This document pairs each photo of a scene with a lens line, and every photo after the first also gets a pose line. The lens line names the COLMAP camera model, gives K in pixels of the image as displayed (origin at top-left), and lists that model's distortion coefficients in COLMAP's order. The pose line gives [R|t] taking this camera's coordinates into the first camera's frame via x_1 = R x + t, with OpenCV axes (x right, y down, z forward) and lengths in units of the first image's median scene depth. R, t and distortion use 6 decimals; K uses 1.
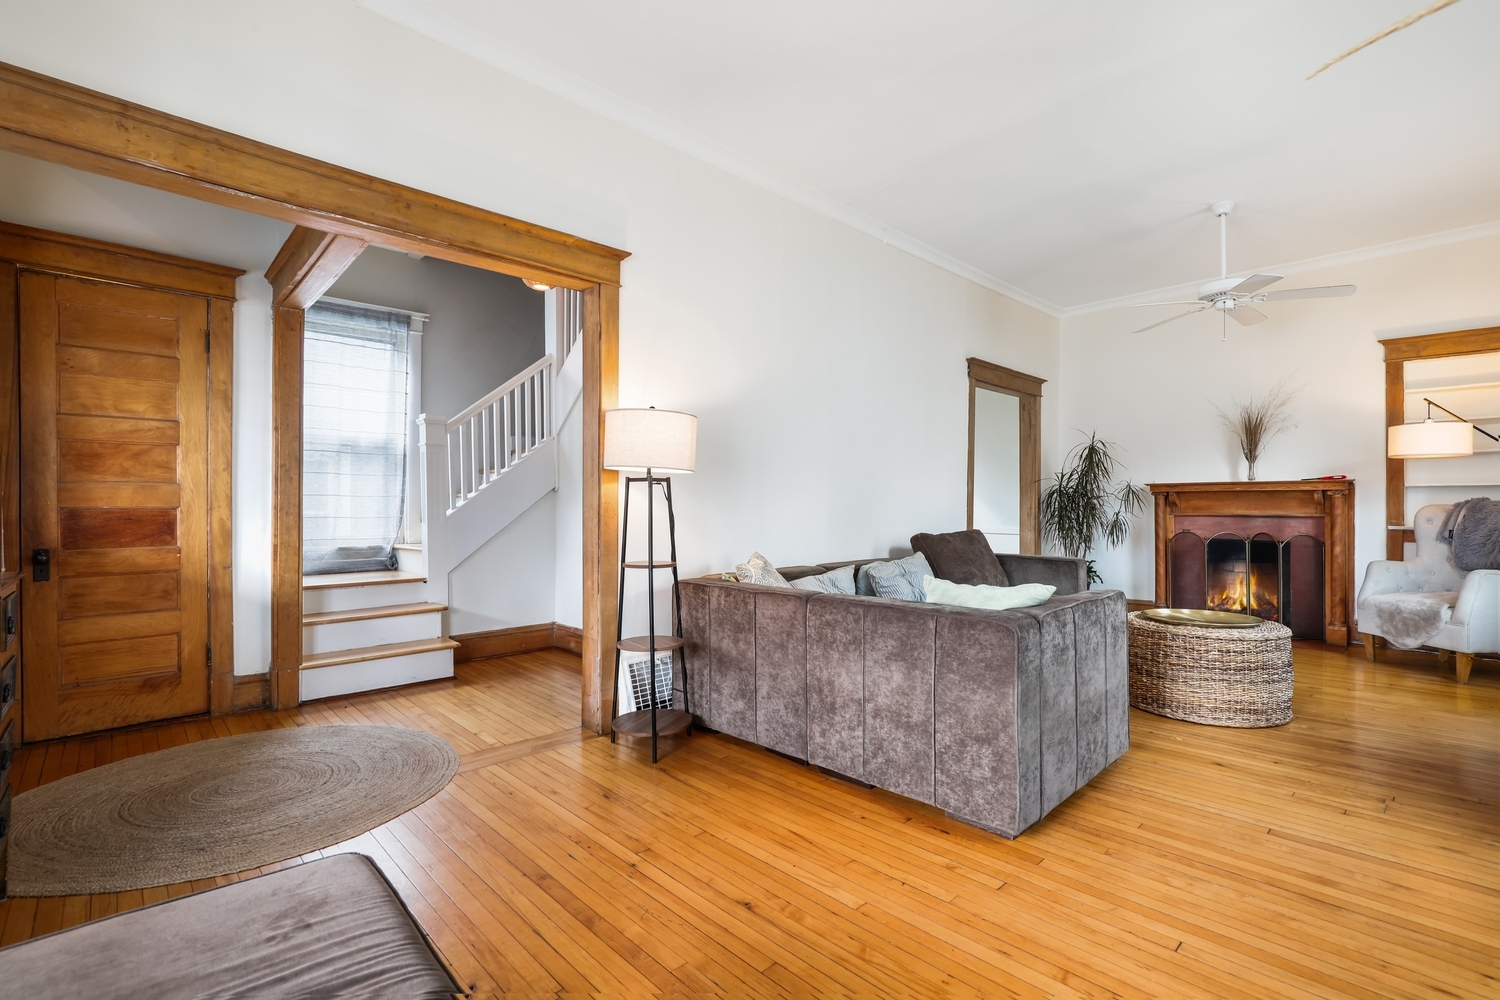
lens RADIAL K [[693.7, 0, 748.0], [0, 693.7, 504.4], [0, 0, 1]] dist [-0.012358, 0.004138]
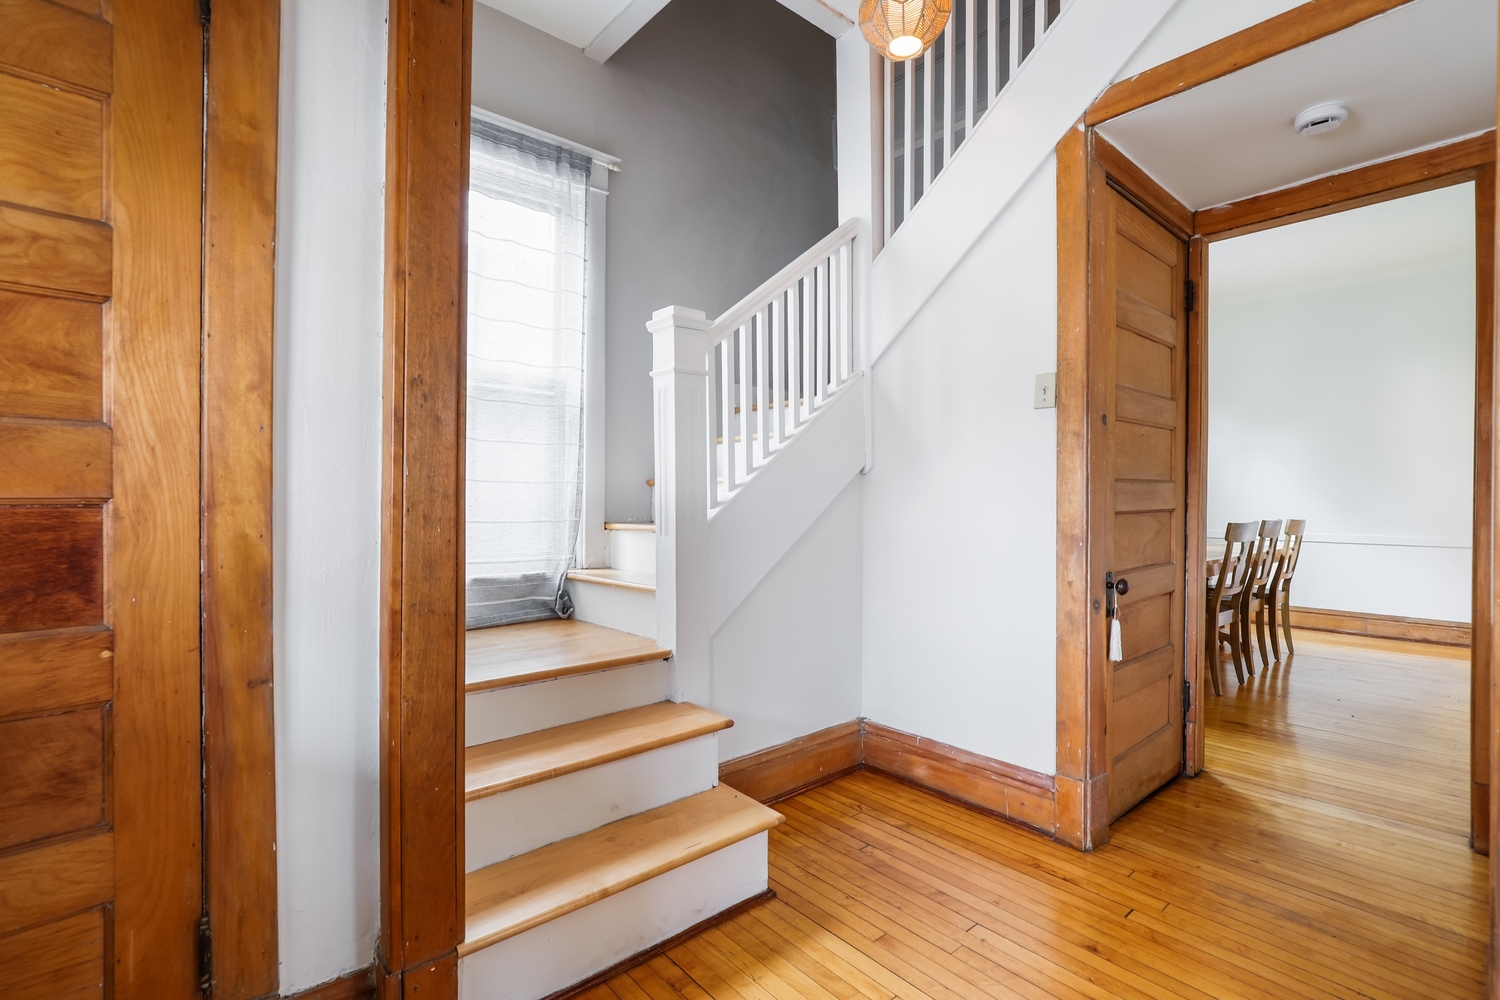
lens RADIAL K [[693.7, 0, 746.8], [0, 693.7, 500.5], [0, 0, 1]] dist [-0.012358, 0.004138]
pose [[0.998854, 0.002588, -0.047785, -0.508407], [-0.002648, 0.999996, -0.001177, 0.003498], [0.047782, 0.001302, 0.998857, 0.683876]]
